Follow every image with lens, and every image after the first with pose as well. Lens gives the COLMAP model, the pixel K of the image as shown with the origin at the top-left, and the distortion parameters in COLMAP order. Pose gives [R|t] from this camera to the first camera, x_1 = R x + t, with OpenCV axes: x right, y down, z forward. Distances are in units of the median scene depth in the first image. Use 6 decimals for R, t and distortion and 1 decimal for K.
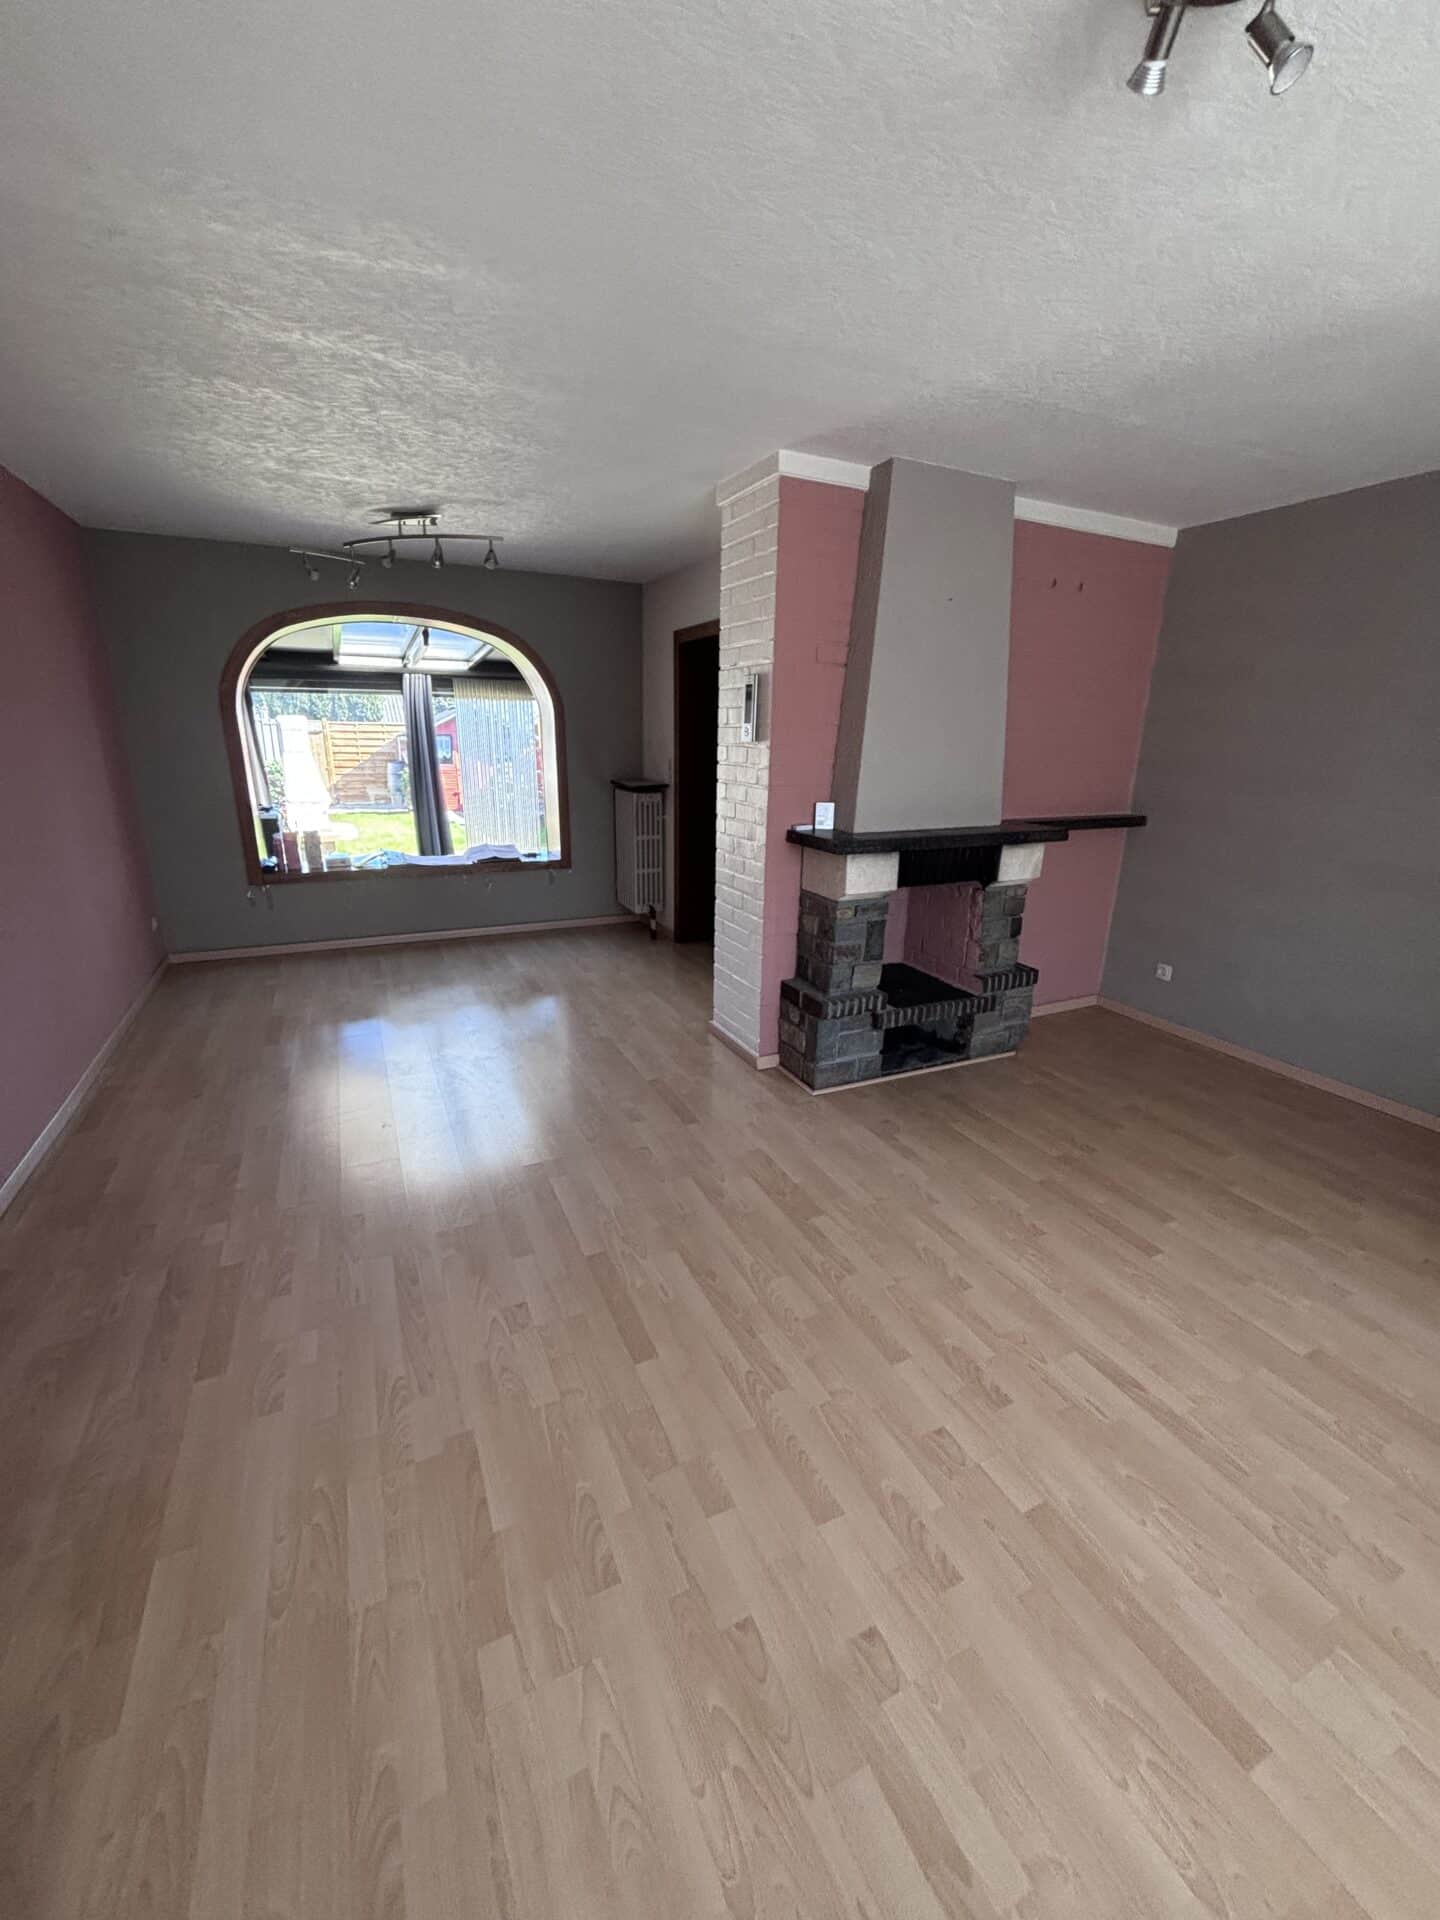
lens RADIAL K [[762.6, 0, 720.7], [0, 762.6, 958.3], [0, 0, 1]] dist [-0.004548, -0.000102]
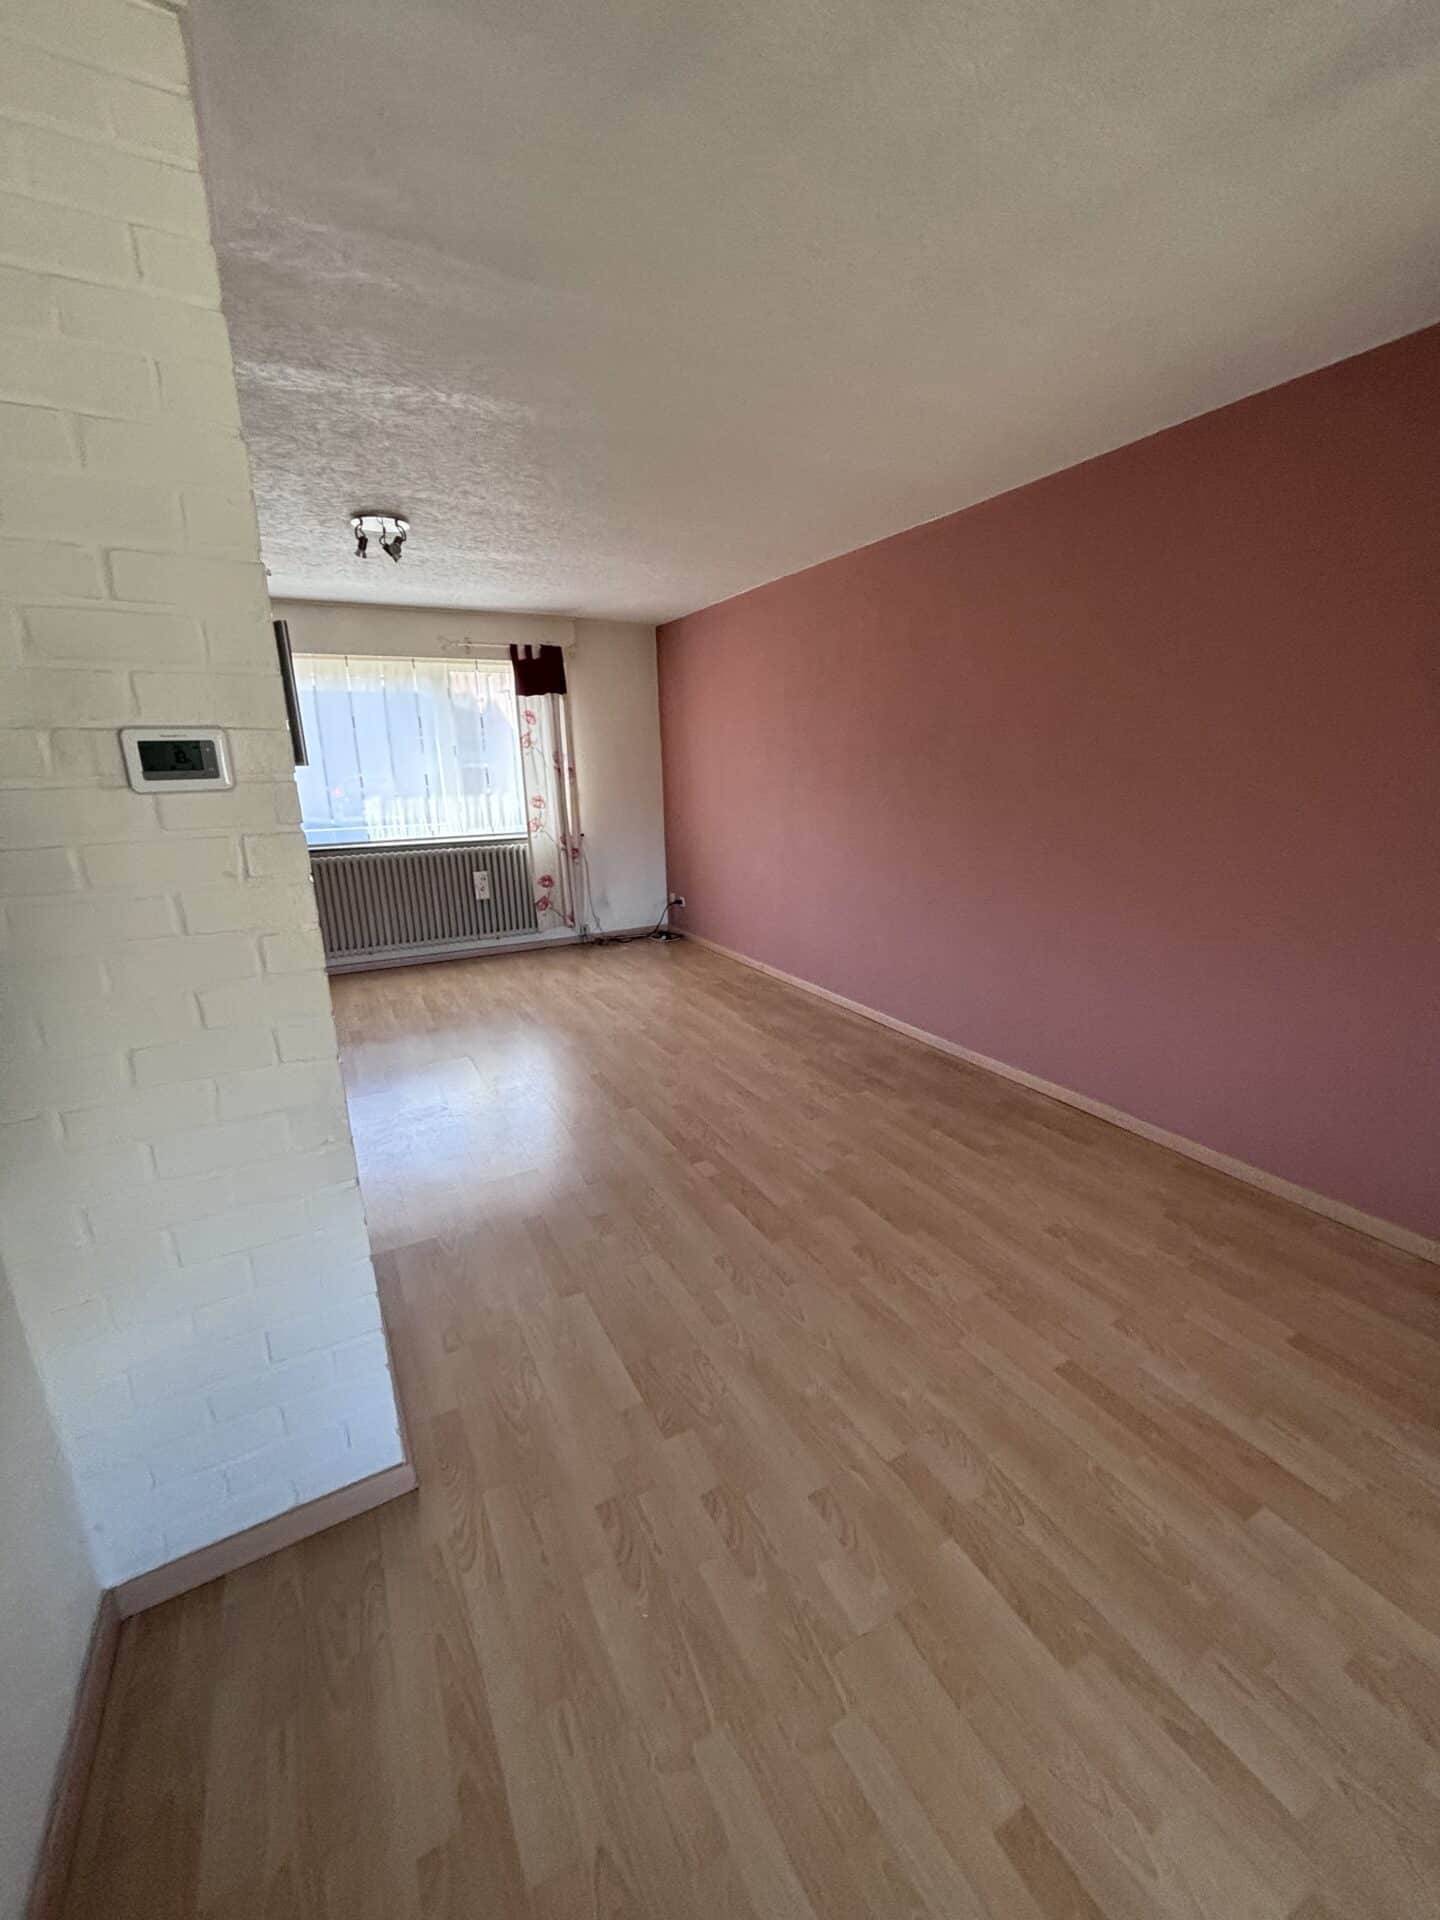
lens RADIAL K [[762.6, 0, 720.7], [0, 762.6, 958.3], [0, 0, 1]] dist [-0.004548, -0.000102]
pose [[-0.998990, 0.017178, -0.041512, -0.318374], [-0.006861, 0.854832, 0.518859, -0.678428], [0.044399, 0.518620, -0.853851, 2.325160]]
